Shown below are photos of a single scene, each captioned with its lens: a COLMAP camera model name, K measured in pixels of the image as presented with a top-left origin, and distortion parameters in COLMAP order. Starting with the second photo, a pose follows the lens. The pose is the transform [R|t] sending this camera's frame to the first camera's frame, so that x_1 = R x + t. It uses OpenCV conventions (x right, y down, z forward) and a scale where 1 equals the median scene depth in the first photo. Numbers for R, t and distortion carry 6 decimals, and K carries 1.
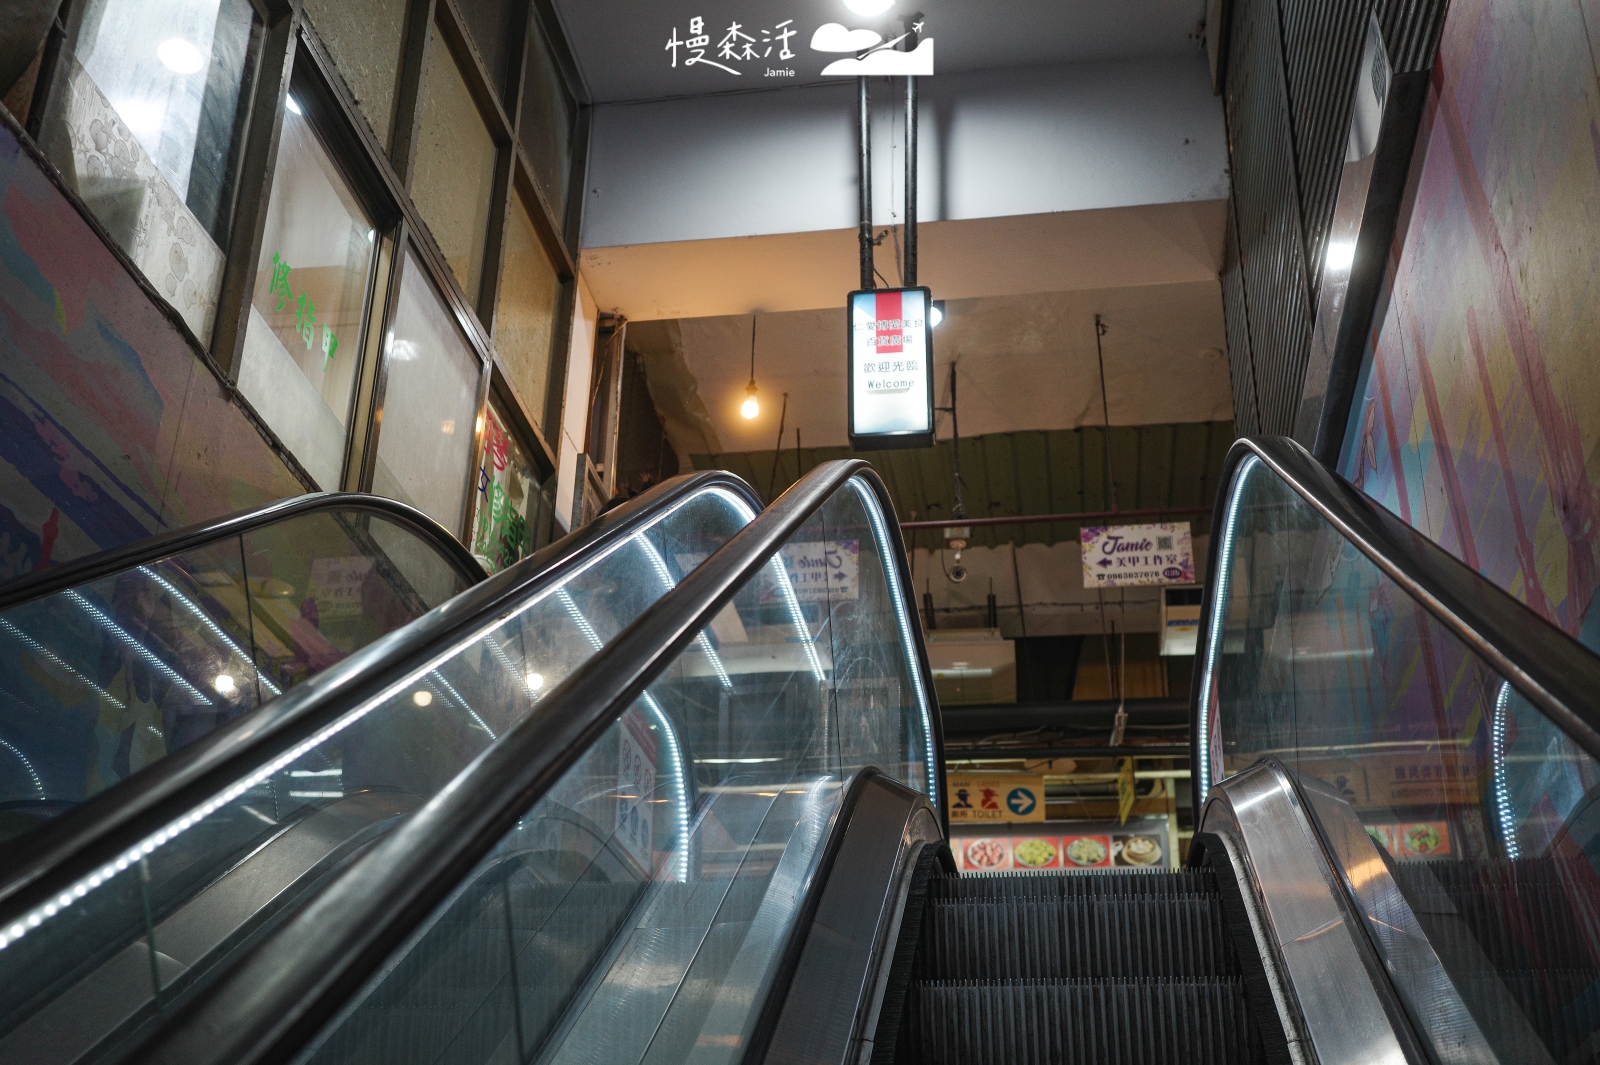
lens RADIAL K [[1725.4, 0, 800.0], [0, 1725.4, 532.5], [0, 0, 1]] dist [0.054165, 0.011742]
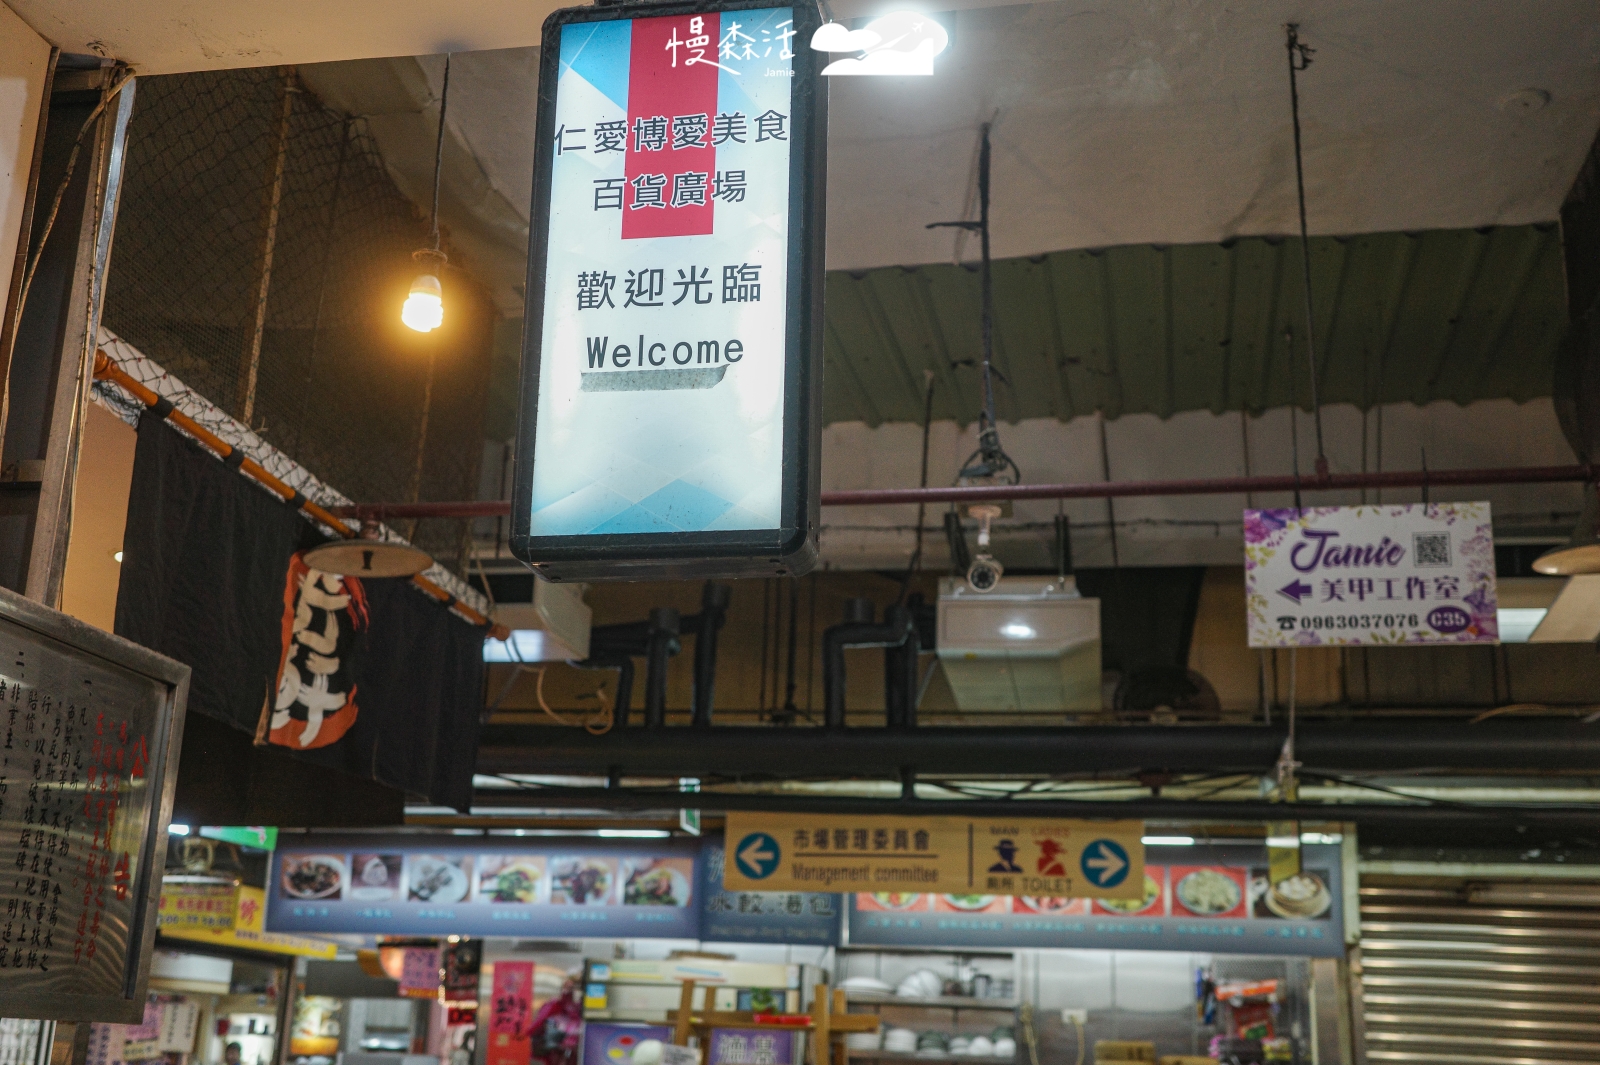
lens RADIAL K [[1725.4, 0, 800.0], [0, 1725.4, 532.5], [0, 0, 1]] dist [0.054165, 0.011742]
pose [[0.998623, 0.000348, -0.052465, 0.059046], [0.009136, 0.983547, 0.180419, -0.070699], [0.051664, -0.180650, 0.982190, 0.466537]]
